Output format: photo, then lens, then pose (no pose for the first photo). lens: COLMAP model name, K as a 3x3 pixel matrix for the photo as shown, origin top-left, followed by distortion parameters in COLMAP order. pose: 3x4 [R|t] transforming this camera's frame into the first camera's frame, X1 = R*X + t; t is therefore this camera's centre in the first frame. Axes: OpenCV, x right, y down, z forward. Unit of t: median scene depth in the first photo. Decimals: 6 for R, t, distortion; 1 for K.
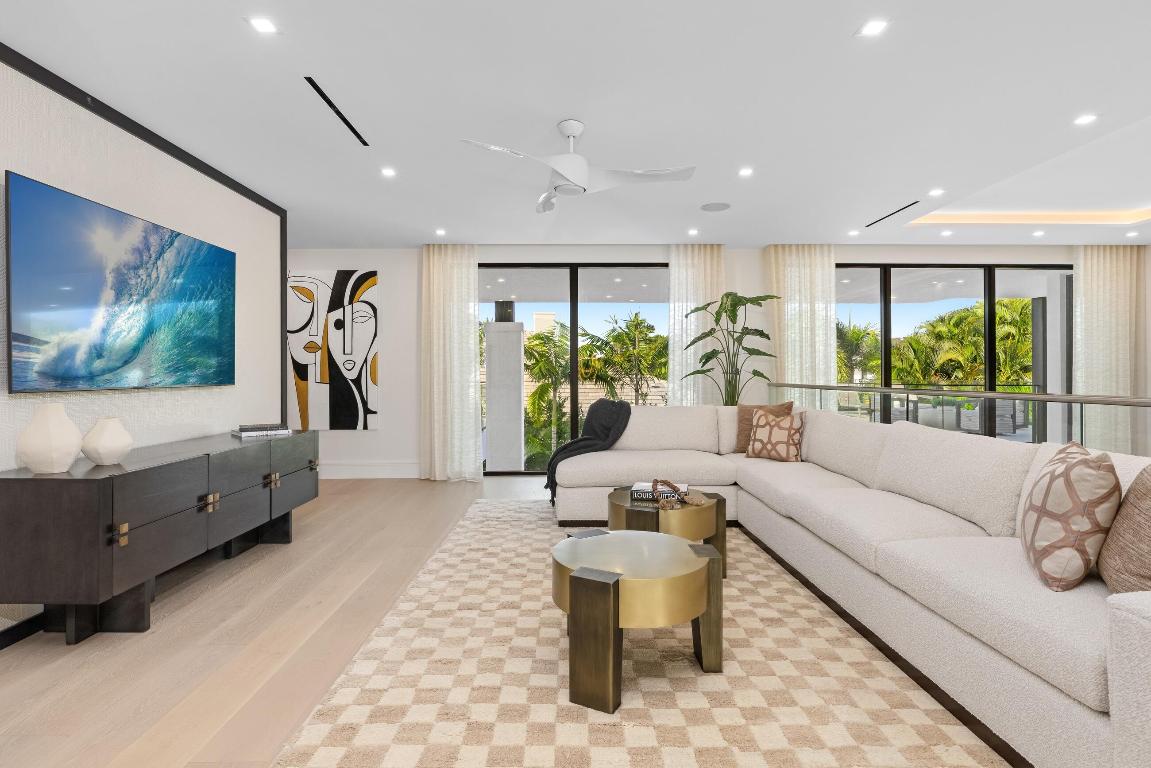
lens RADIAL K [[564.7, 0, 577.5], [0, 564.7, 371.7], [0, 0, 1]] dist [-0.004065, 0.002115]
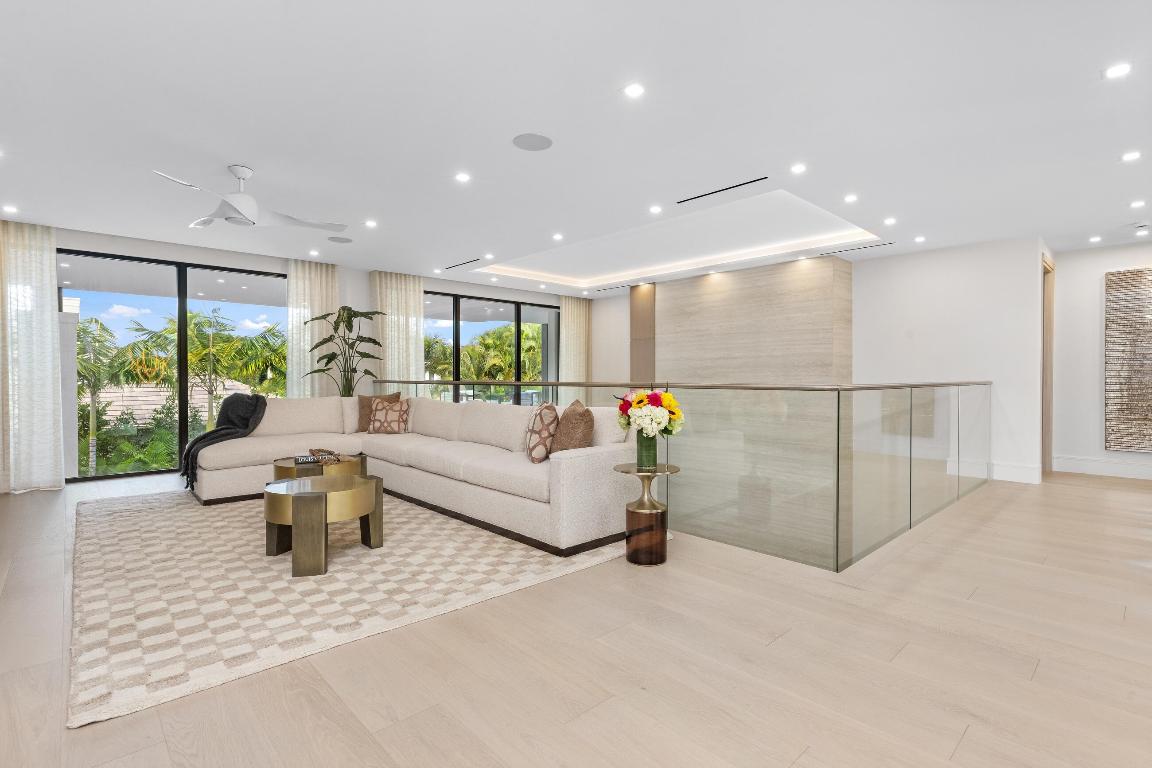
lens RADIAL K [[540.7, 0, 575.7], [0, 540.7, 378.9], [0, 0, 1]] dist [-0.004616, -0.000322]
pose [[0.742726, -0.001560, 0.669593, -0.183707], [-0.004170, 0.999967, 0.006955, 0.009478], [-0.669582, -0.007958, 0.742695, -0.268557]]
